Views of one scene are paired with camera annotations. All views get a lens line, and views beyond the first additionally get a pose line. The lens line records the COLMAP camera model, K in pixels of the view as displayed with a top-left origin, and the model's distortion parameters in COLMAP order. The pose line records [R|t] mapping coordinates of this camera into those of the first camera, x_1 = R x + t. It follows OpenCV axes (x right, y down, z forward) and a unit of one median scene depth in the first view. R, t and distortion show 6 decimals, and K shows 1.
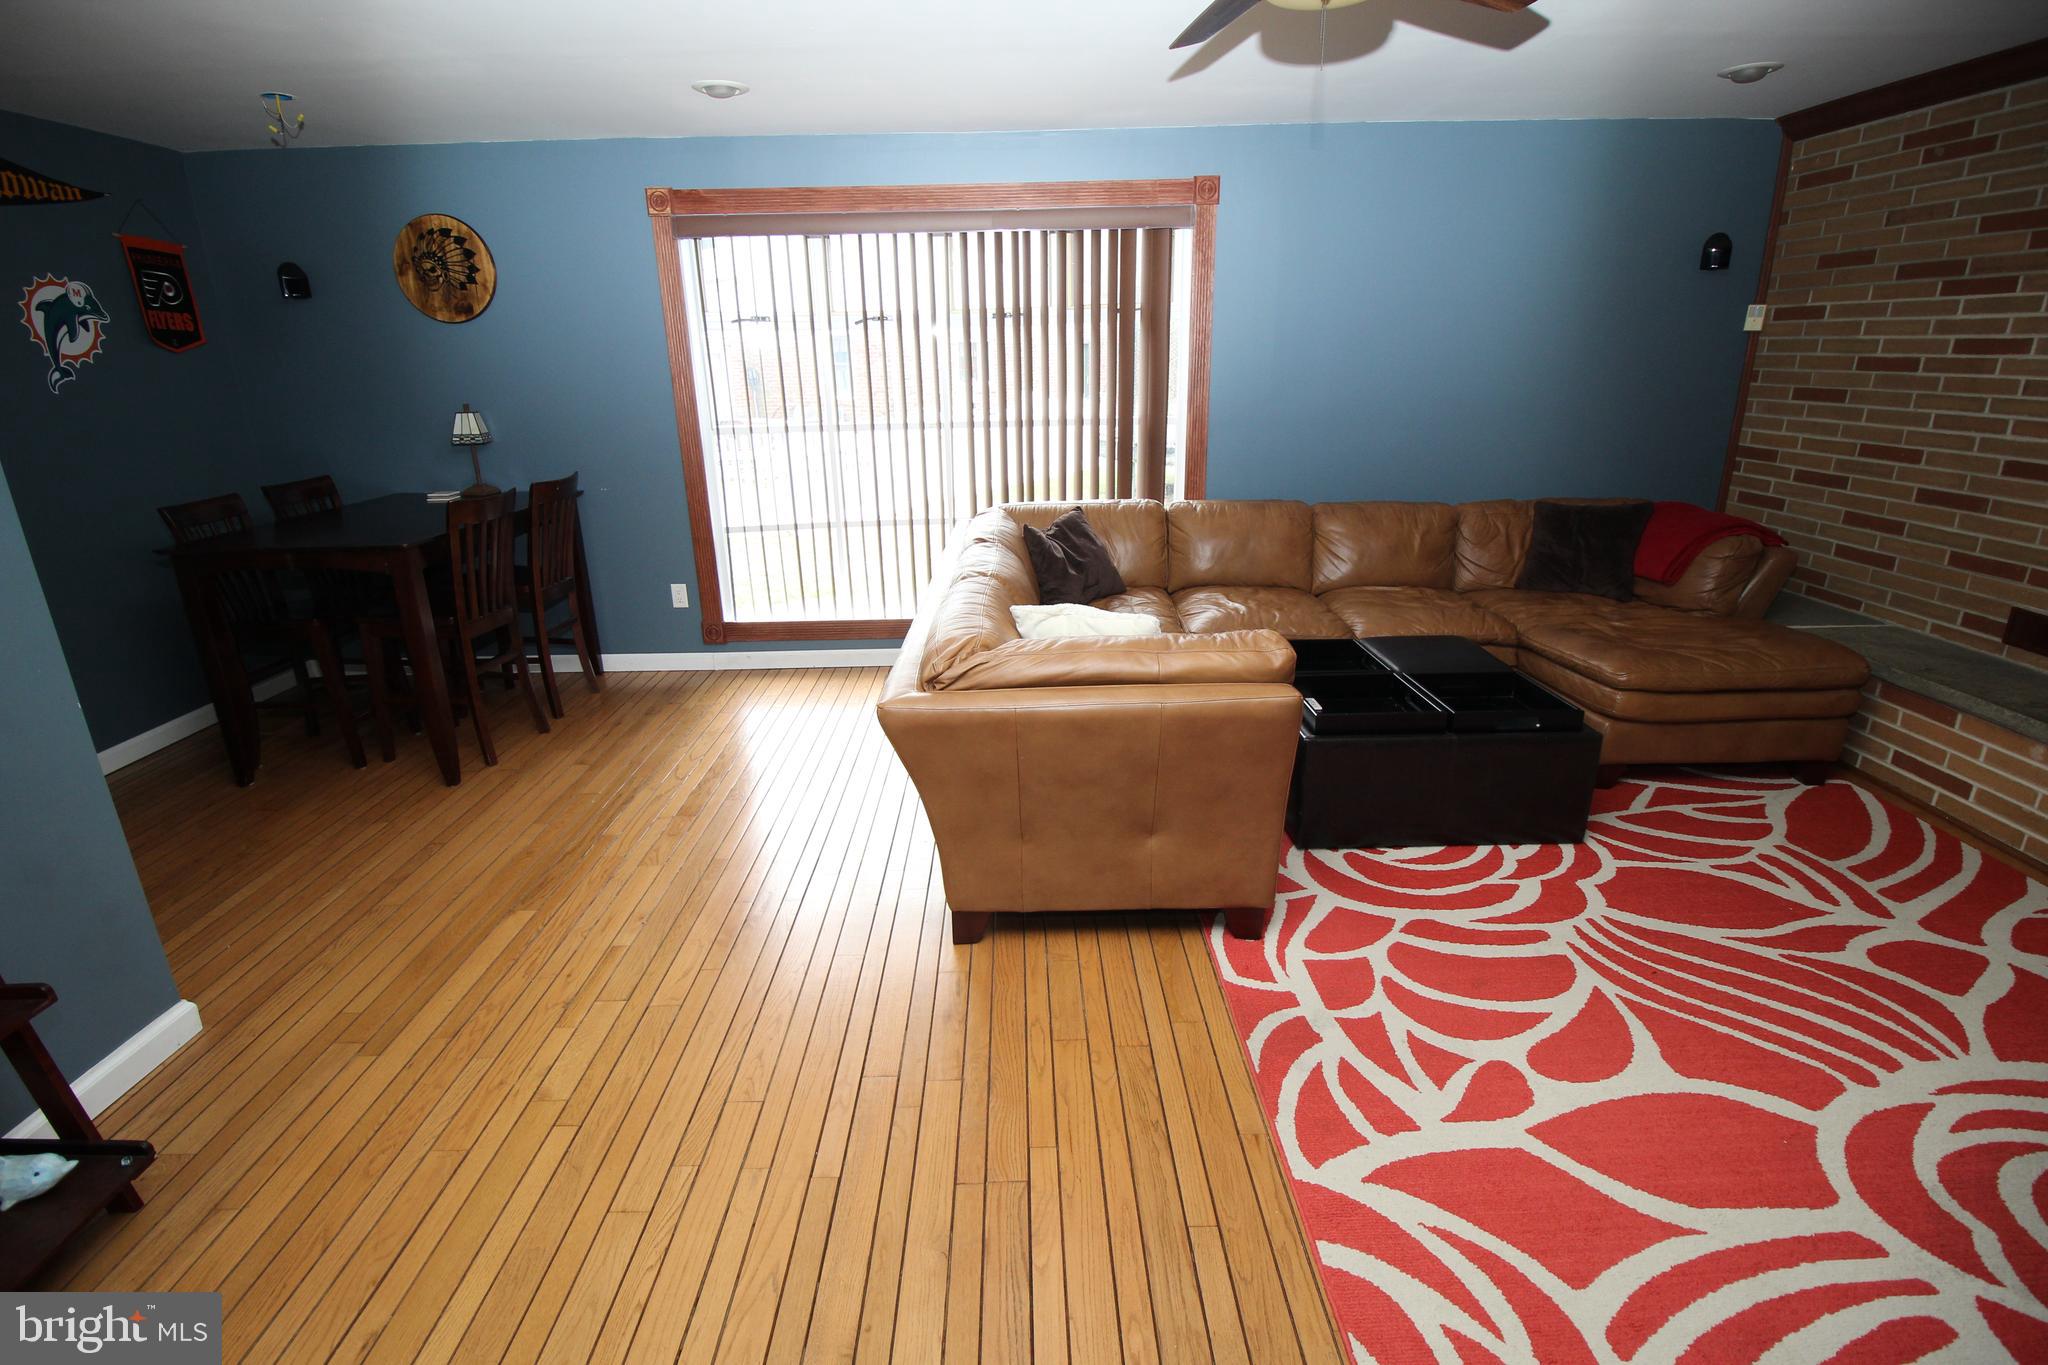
lens RADIAL K [[949.9, 0, 1017.2], [0, 949.9, 680.8], [0, 0, 1]] dist [-0.000410, -0.011128]
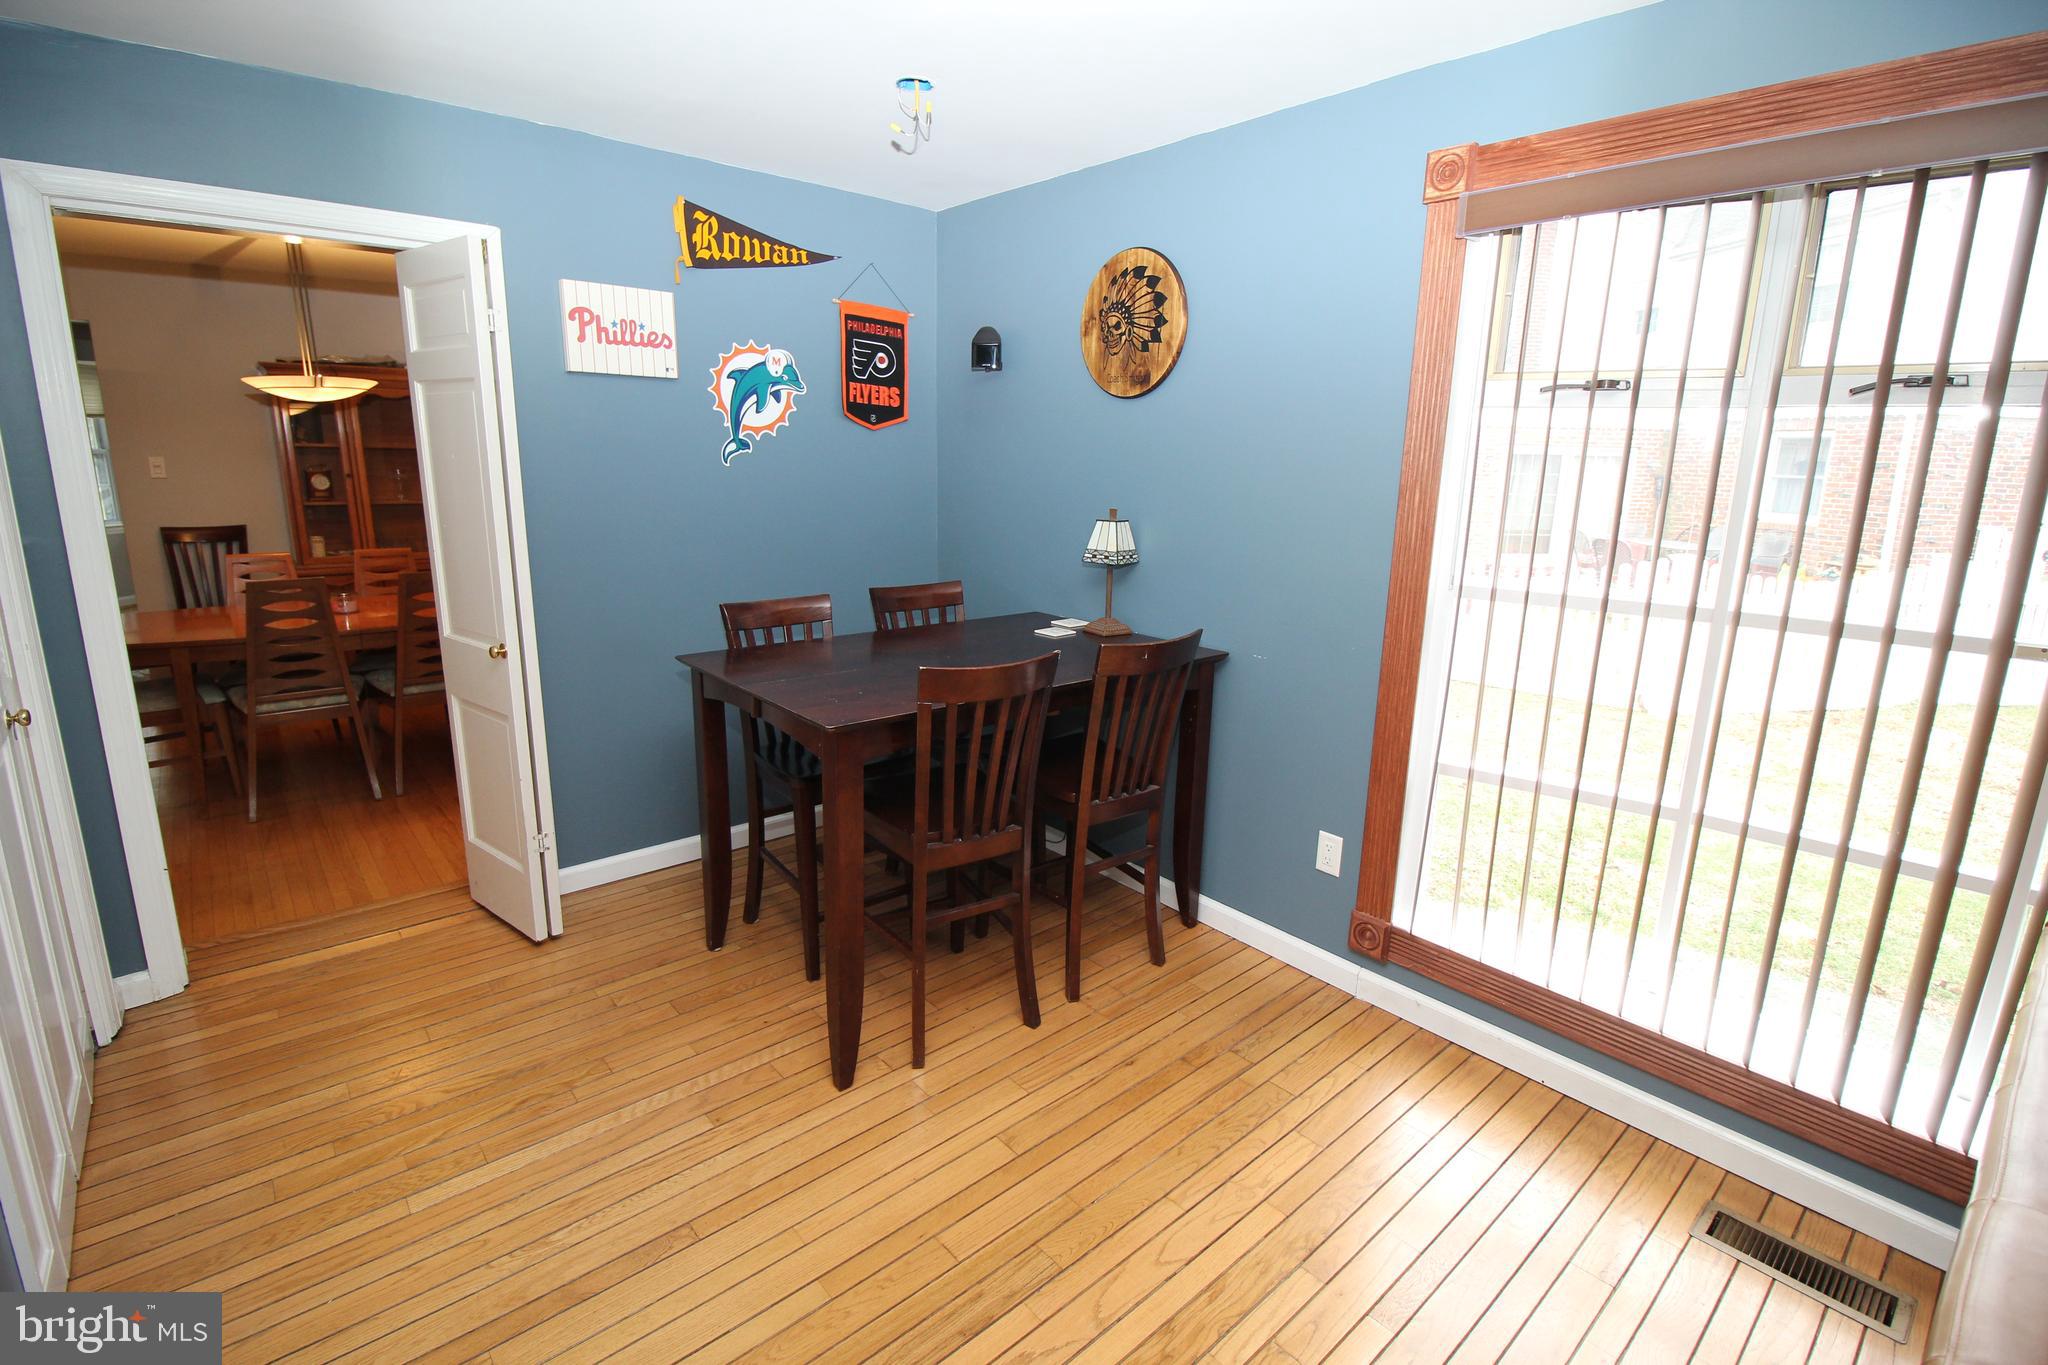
lens RADIAL K [[949.9, 0, 1022.3], [0, 949.9, 671.6], [0, 0, 1]] dist [-0.000410, -0.011128]
pose [[0.651984, 0.197368, -0.732095, -0.096109], [-0.273915, 0.961632, 0.015309, -0.196857], [0.707027, 0.190550, 0.681031, 0.578135]]
